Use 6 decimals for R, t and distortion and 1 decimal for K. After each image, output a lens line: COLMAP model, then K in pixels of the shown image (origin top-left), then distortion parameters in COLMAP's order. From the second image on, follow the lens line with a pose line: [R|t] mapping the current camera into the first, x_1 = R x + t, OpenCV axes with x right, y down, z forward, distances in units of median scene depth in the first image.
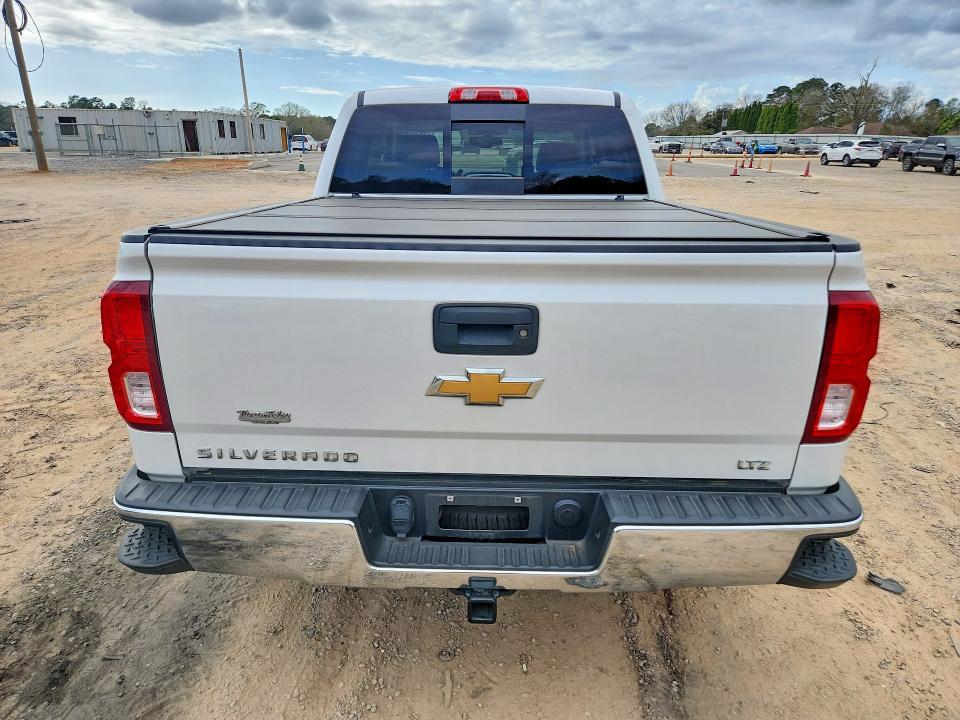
lens RADIAL K [[640.7, 0, 475.2], [0, 640.7, 362.4], [0, 0, 1]] dist [0.077720, -0.066077]
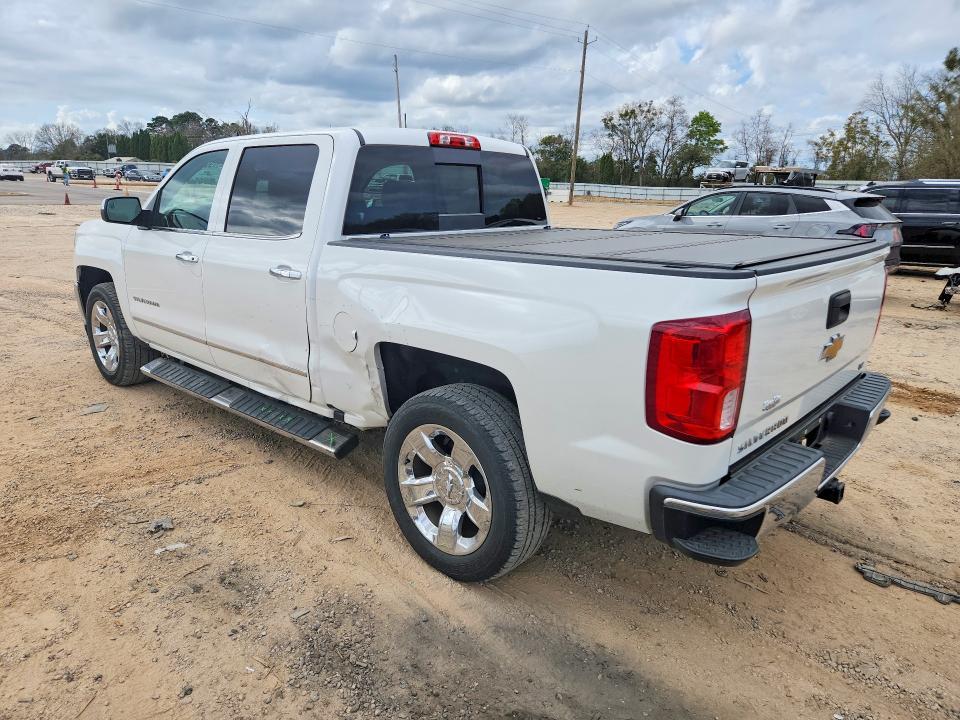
lens RADIAL K [[640.7, 0, 475.2], [0, 640.7, 362.4], [0, 0, 1]] dist [0.077720, -0.066077]
pose [[0.660941, -0.192621, 0.725296, -0.797008], [0.221314, 0.973543, 0.056871, -0.095638], [-0.717062, 0.122930, 0.686084, 0.253824]]
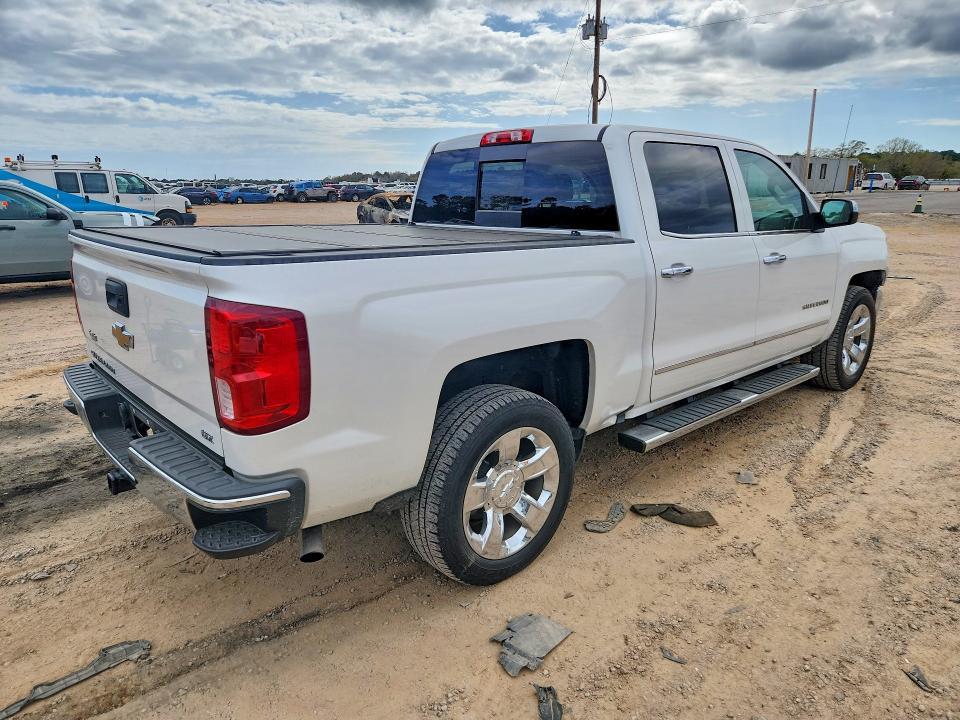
lens RADIAL K [[640.7, 0, 475.2], [0, 640.7, 362.4], [0, 0, 1]] dist [0.077720, -0.066077]
pose [[0.683618, 0.176205, -0.708250, 0.799417], [-0.218649, 0.975292, 0.031597, -0.061102], [0.696318, 0.133258, 0.705254, 0.230824]]
